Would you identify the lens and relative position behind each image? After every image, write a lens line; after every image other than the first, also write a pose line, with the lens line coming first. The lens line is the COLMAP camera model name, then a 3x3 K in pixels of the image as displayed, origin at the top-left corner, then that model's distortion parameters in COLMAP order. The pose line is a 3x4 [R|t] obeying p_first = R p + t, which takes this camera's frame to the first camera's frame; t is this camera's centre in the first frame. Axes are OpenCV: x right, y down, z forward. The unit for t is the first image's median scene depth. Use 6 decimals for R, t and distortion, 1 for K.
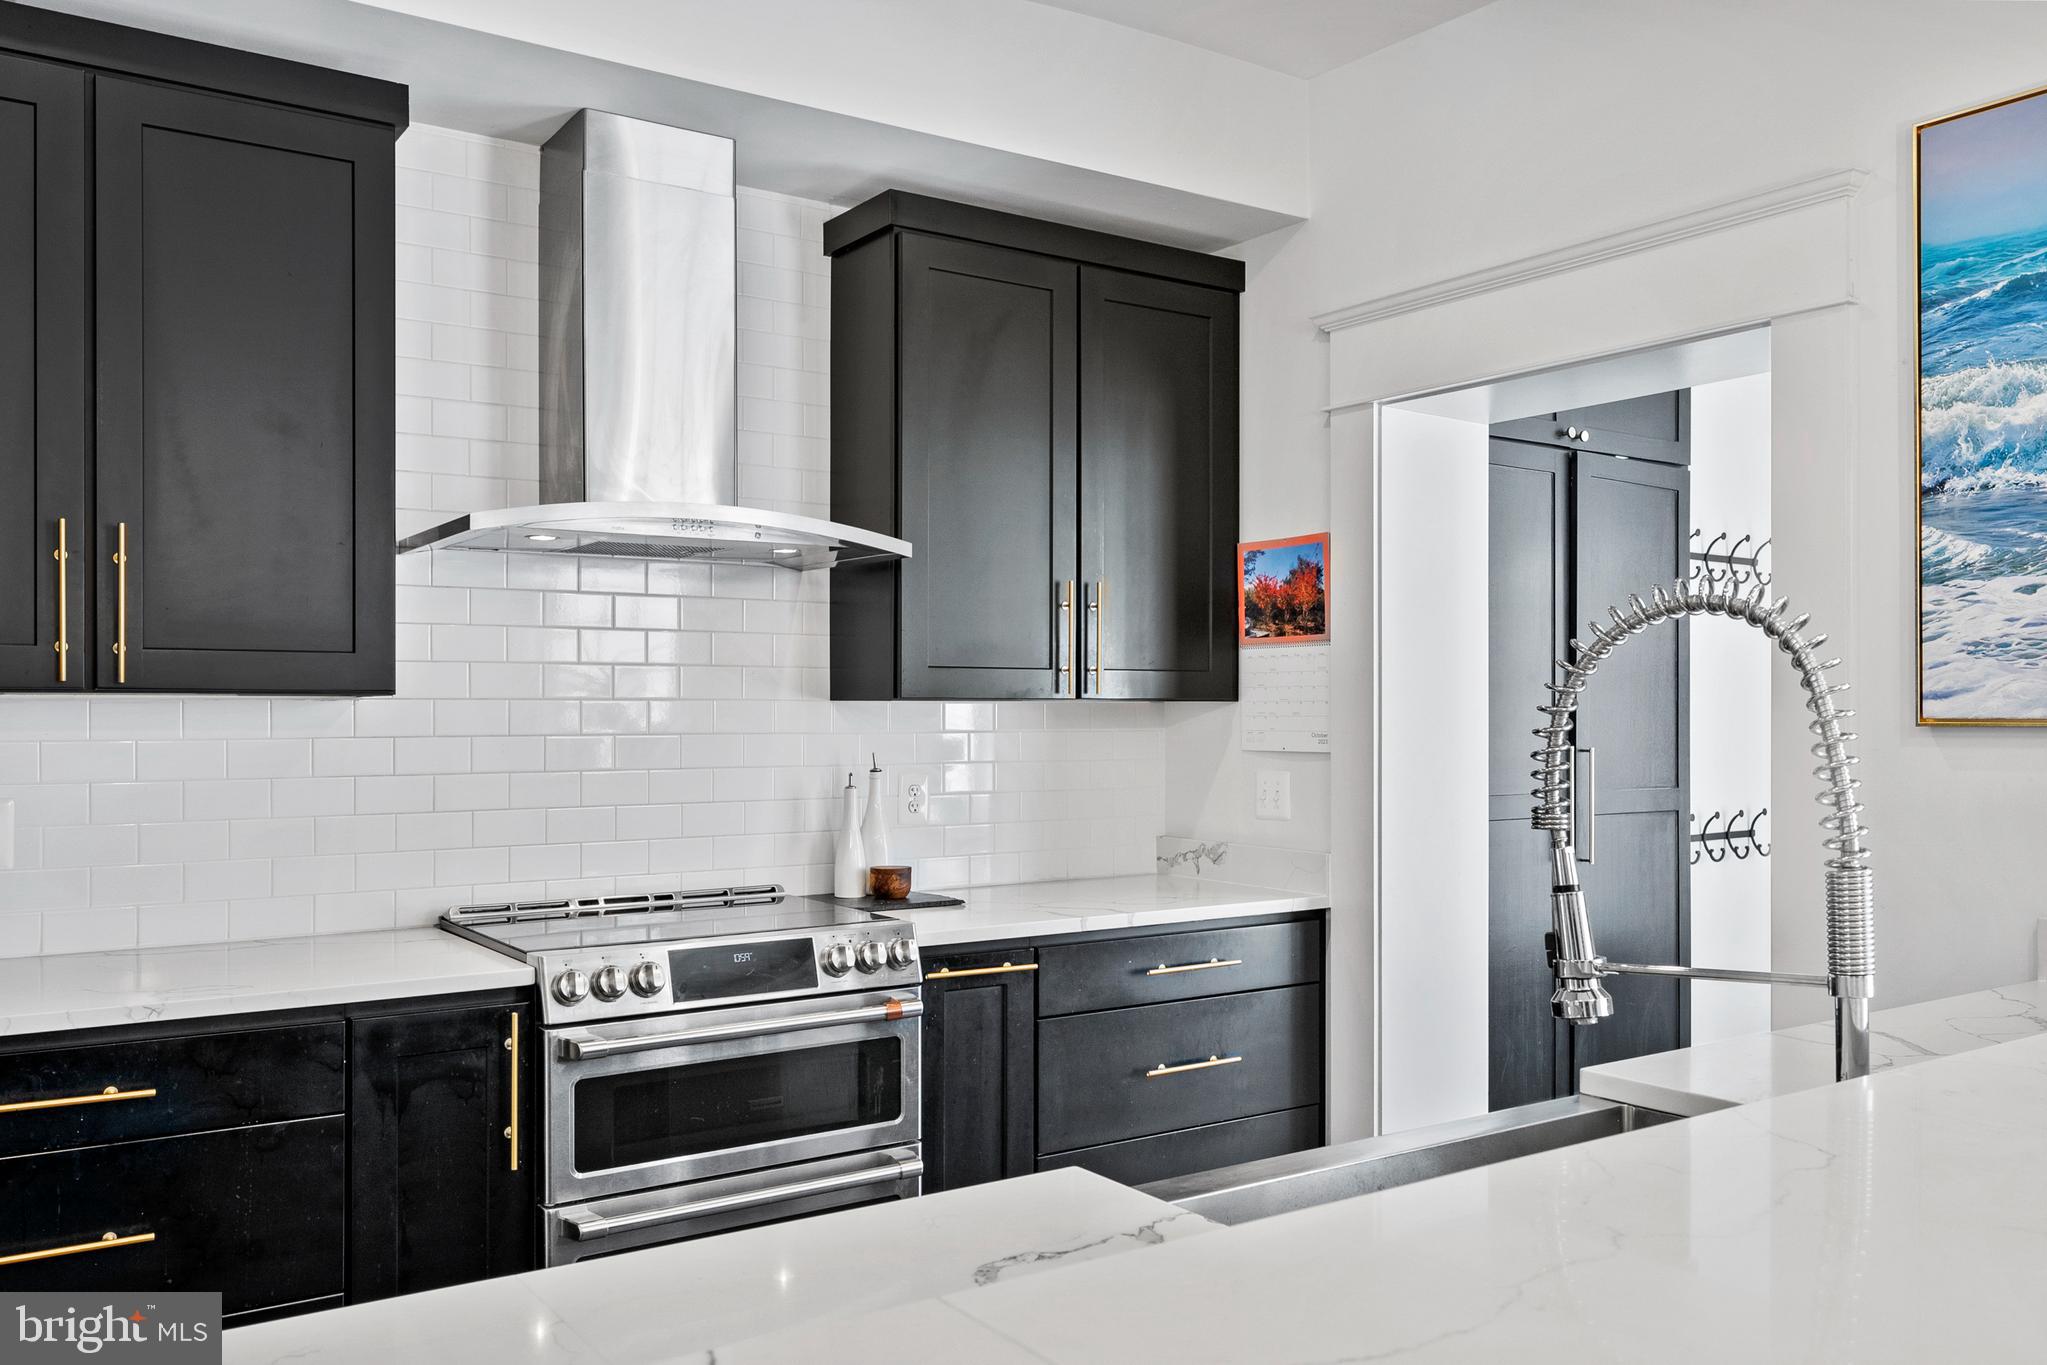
lens RADIAL K [[1629.8, 0, 1025.1], [0, 1629.8, 693.2], [0, 0, 1]] dist [0.004896, 0.004018]
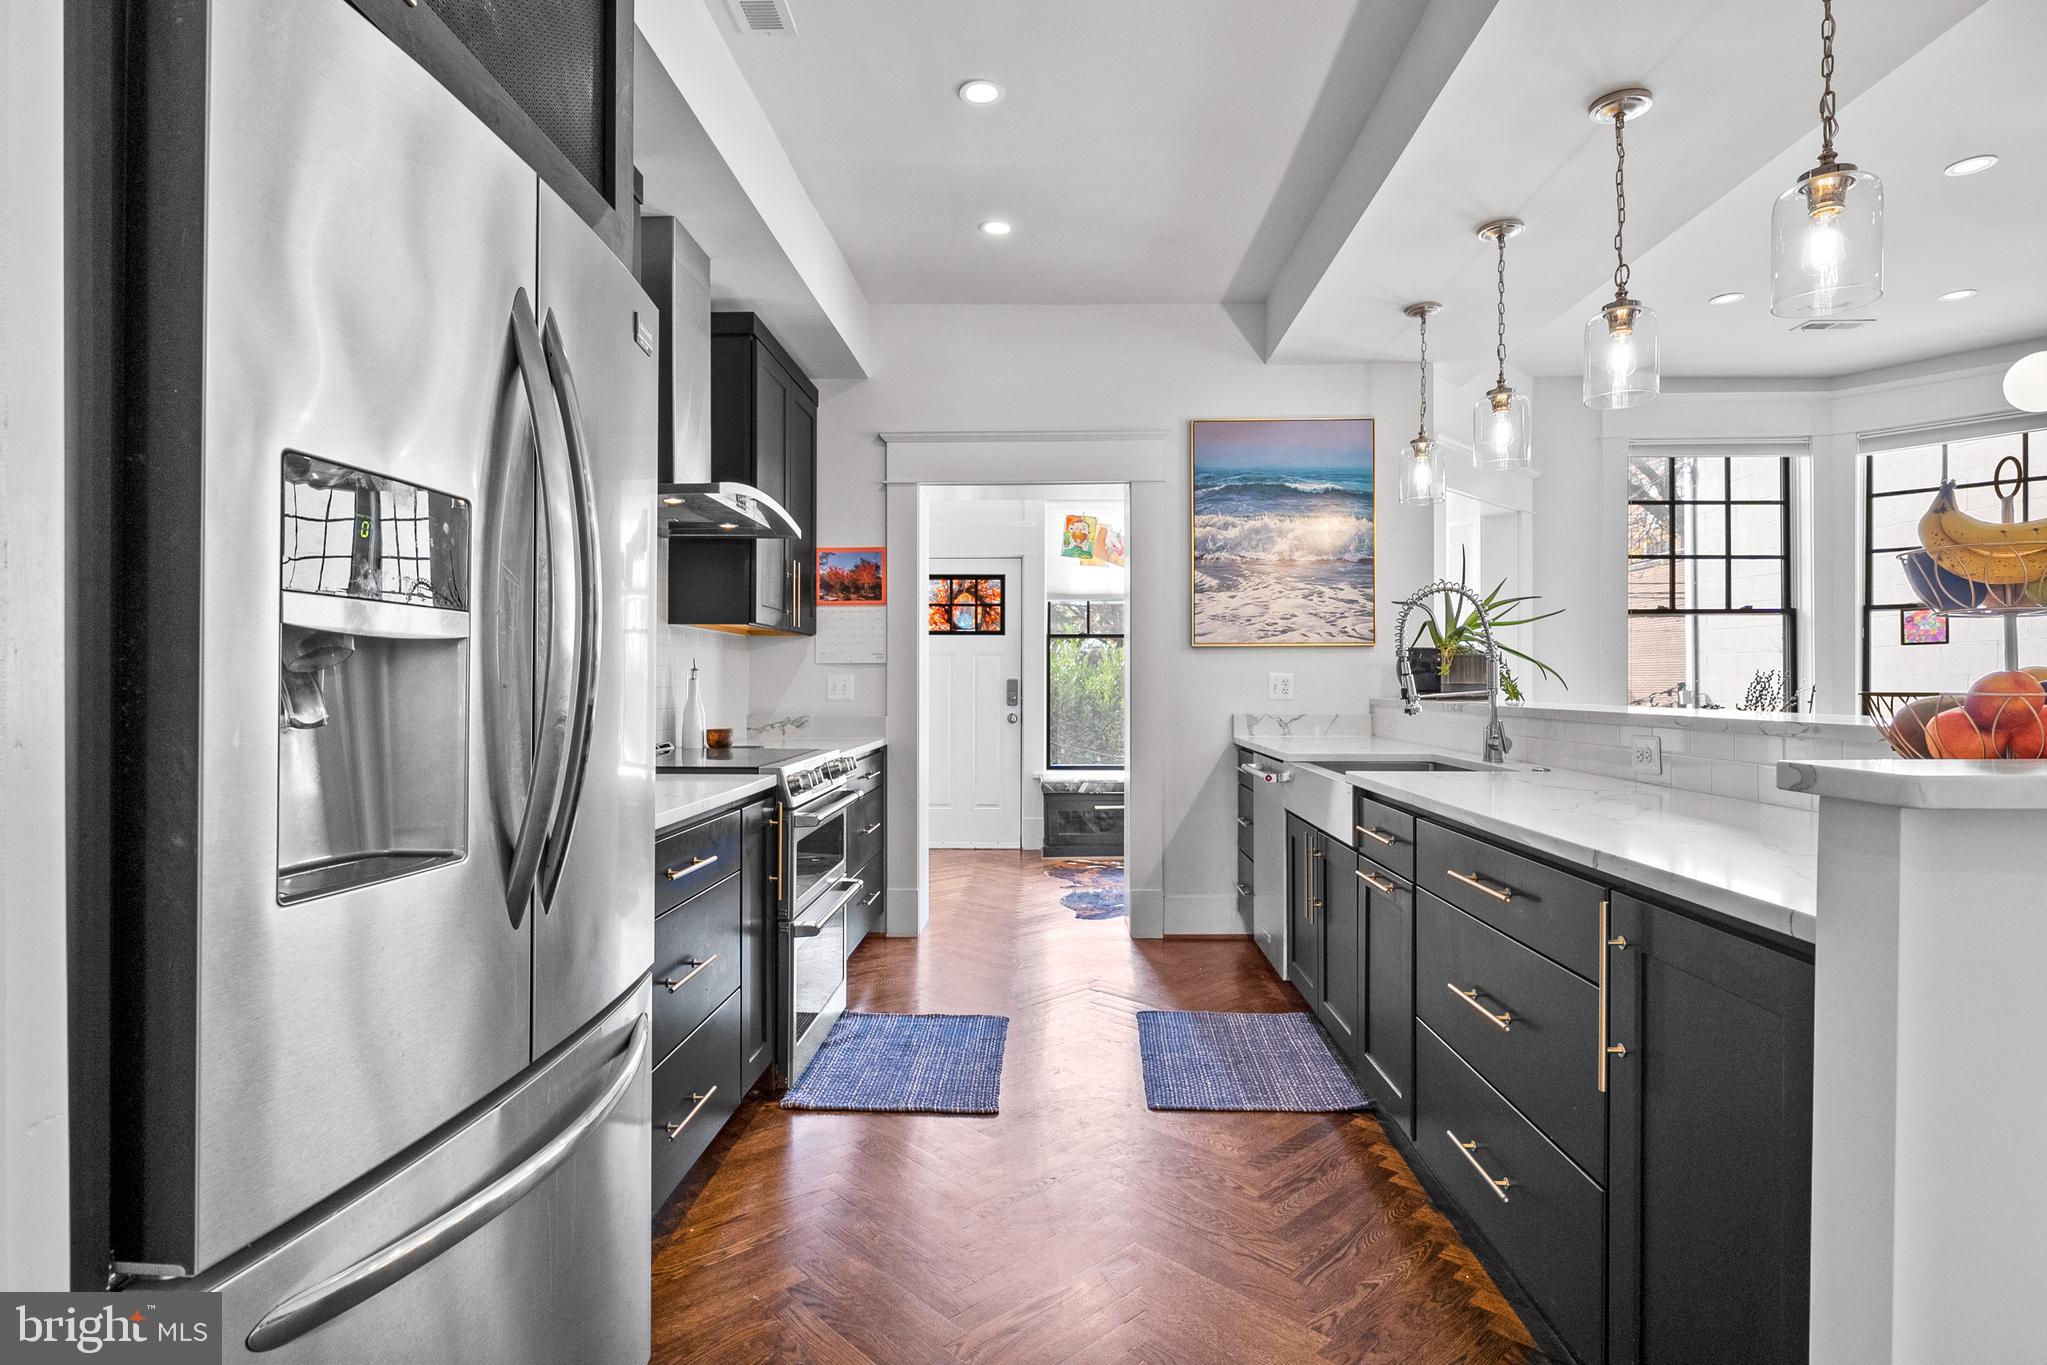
lens RADIAL K [[1055.9, 0, 1024.8], [0, 1055.9, 683.3], [0, 0, 1]] dist [-0.000993, -0.000009]
pose [[0.605534, -0.002023, 0.795817, -0.694820], [-0.008713, 0.999920, 0.009171, 0.047089], [-0.795772, -0.012487, 0.605467, 0.125823]]
